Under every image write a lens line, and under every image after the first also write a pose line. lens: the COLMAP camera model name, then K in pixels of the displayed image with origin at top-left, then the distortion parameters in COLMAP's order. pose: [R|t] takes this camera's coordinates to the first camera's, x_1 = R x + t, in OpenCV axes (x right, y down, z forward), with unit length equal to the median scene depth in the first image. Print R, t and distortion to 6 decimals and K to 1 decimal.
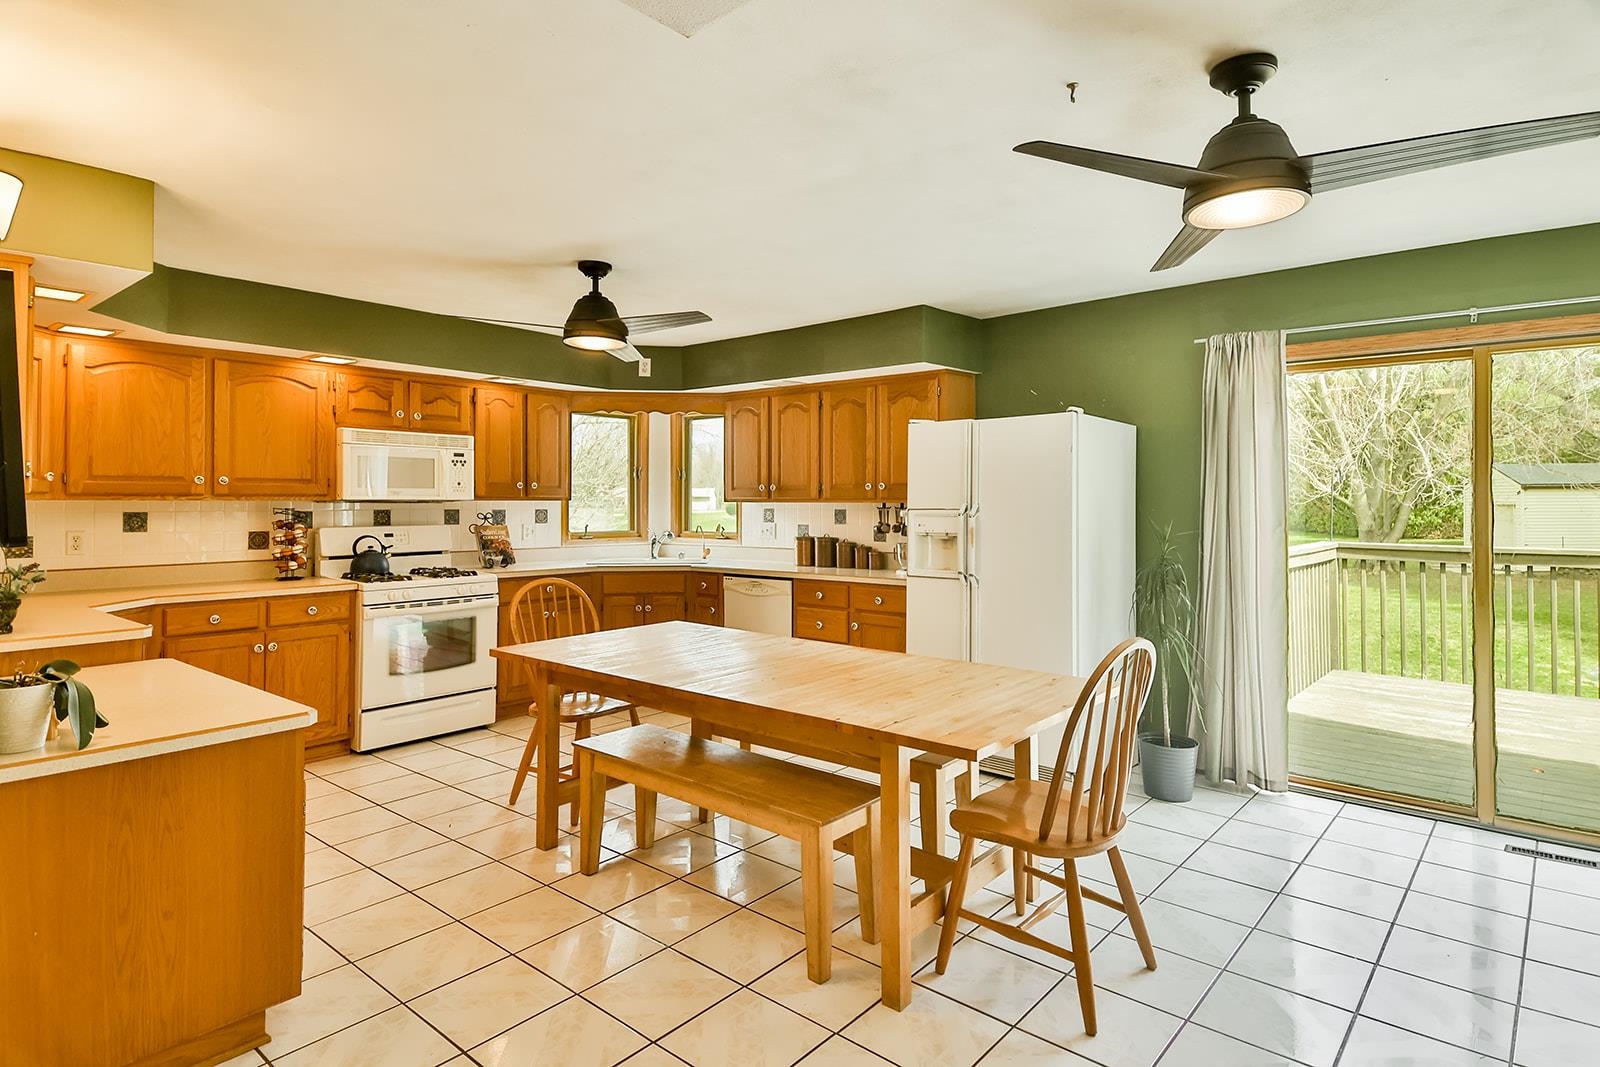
lens RADIAL K [[858.5, 0, 810.1], [0, 858.5, 506.7], [0, 0, 1]] dist [0.055033, -0.000017]
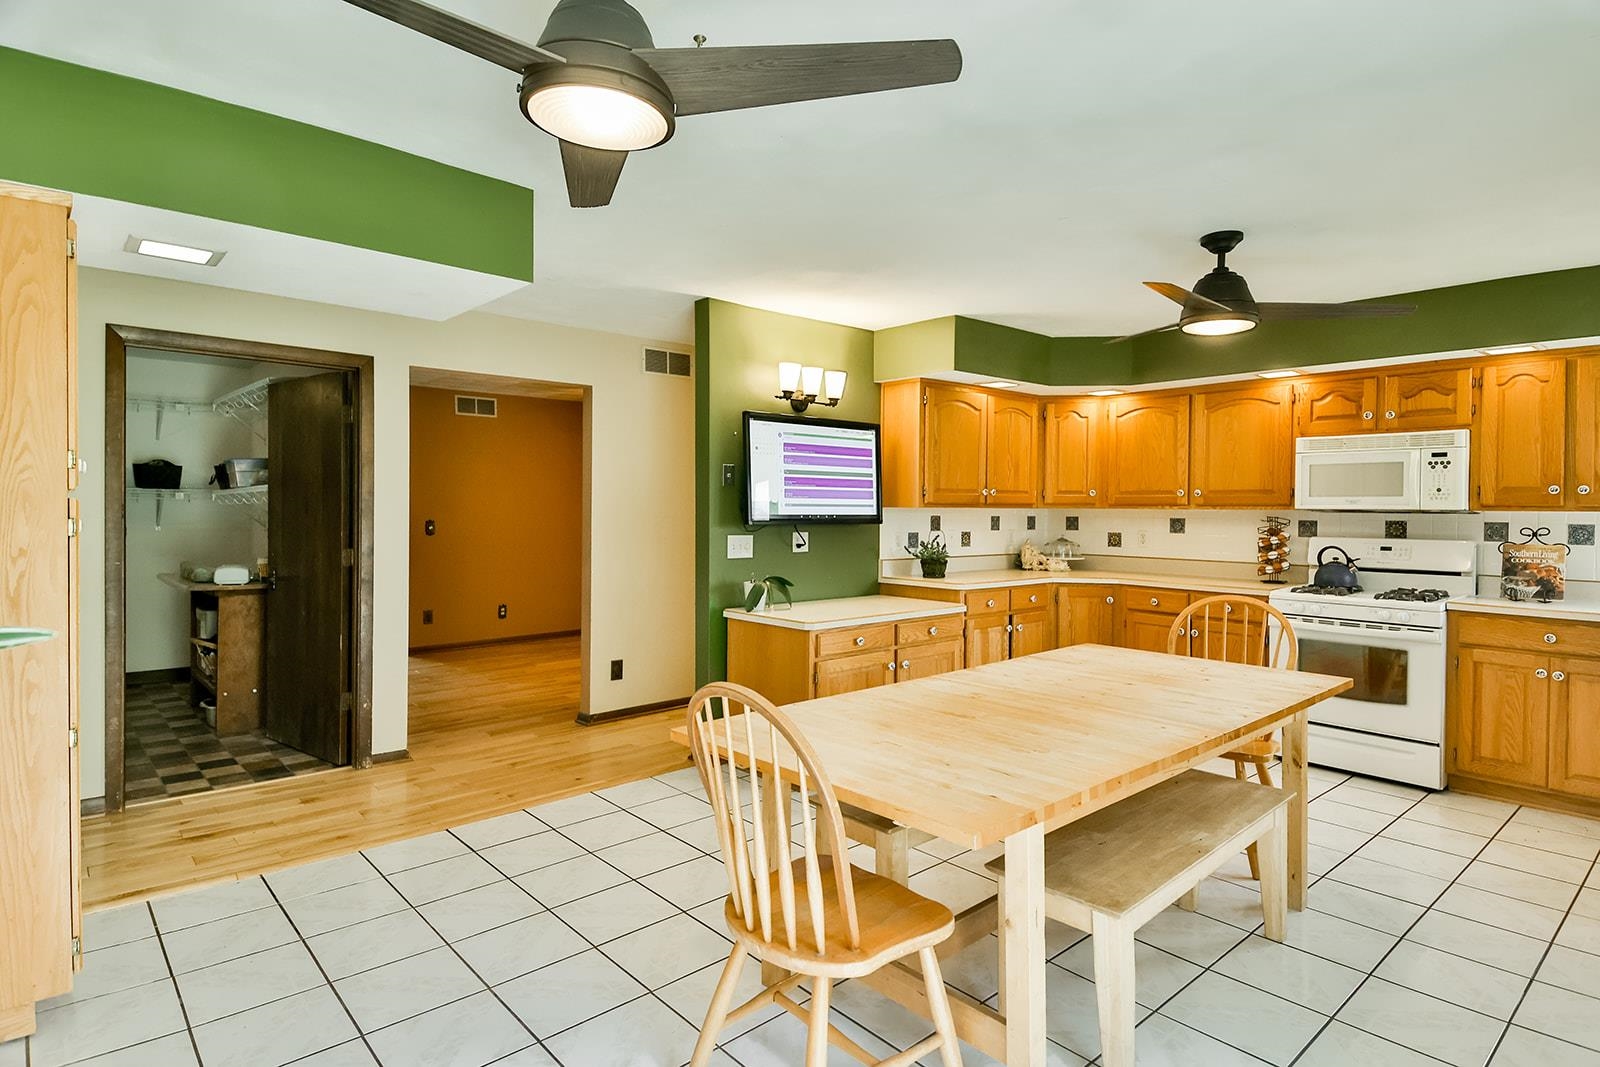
lens RADIAL K [[866.6, 0, 800.0], [0, 866.6, 533.5], [0, 0, 1]] dist [0.000784, -0.000070]
pose [[-0.146099, 0.028479, -0.988860, 0.519758], [-0.013328, 0.999438, 0.030753, -0.002695], [0.989180, 0.017672, -0.145637, 0.546479]]
